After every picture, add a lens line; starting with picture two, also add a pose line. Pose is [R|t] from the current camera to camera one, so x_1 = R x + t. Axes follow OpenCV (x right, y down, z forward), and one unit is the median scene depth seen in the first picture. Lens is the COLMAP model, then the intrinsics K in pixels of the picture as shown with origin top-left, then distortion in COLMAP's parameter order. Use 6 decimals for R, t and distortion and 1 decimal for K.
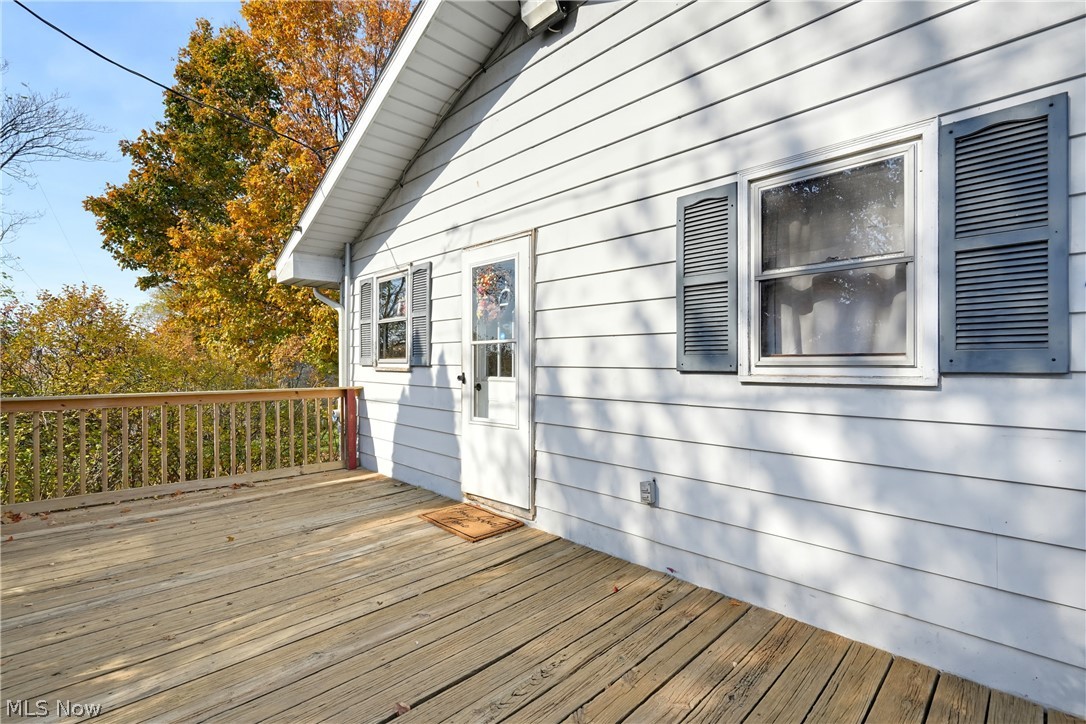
lens RADIAL K [[497.1, 0, 545.6], [0, 497.1, 358.9], [0, 0, 1]] dist [-0.002965, -0.000063]
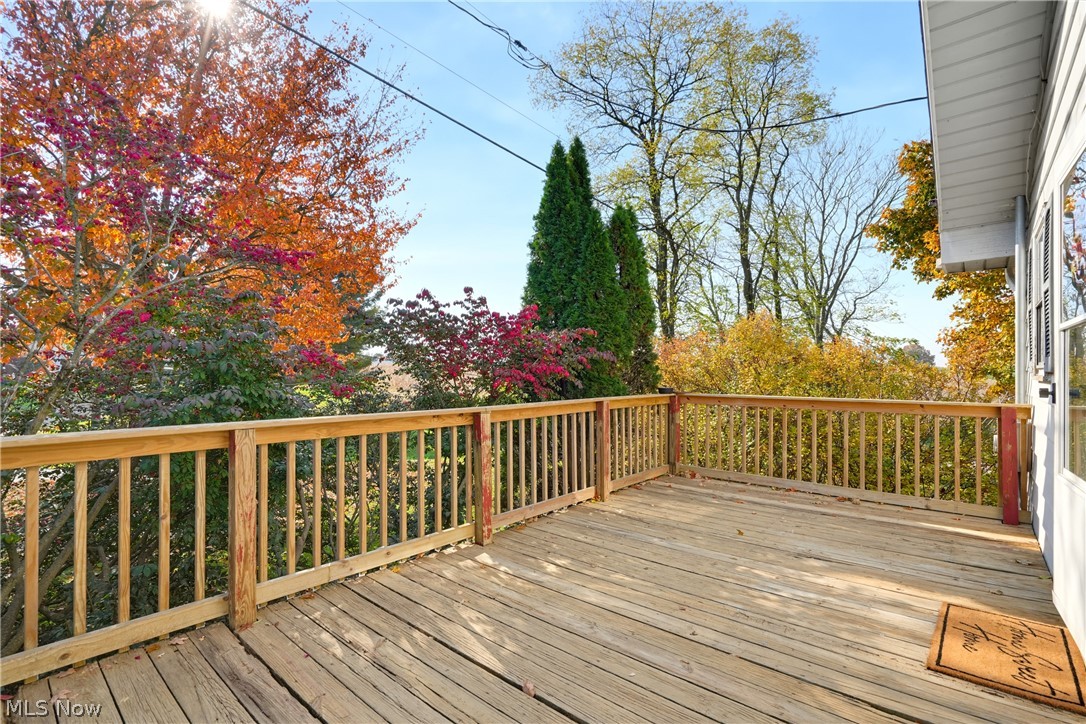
lens RADIAL K [[497.1, 0, 546.2], [0, 497.1, 371.7], [0, 0, 1]] dist [-0.002965, -0.000063]
pose [[0.075438, -0.005104, -0.997137, 0.408922], [0.003868, 0.999981, -0.004826, 0.019461], [0.997143, -0.003493, 0.075457, 0.511469]]
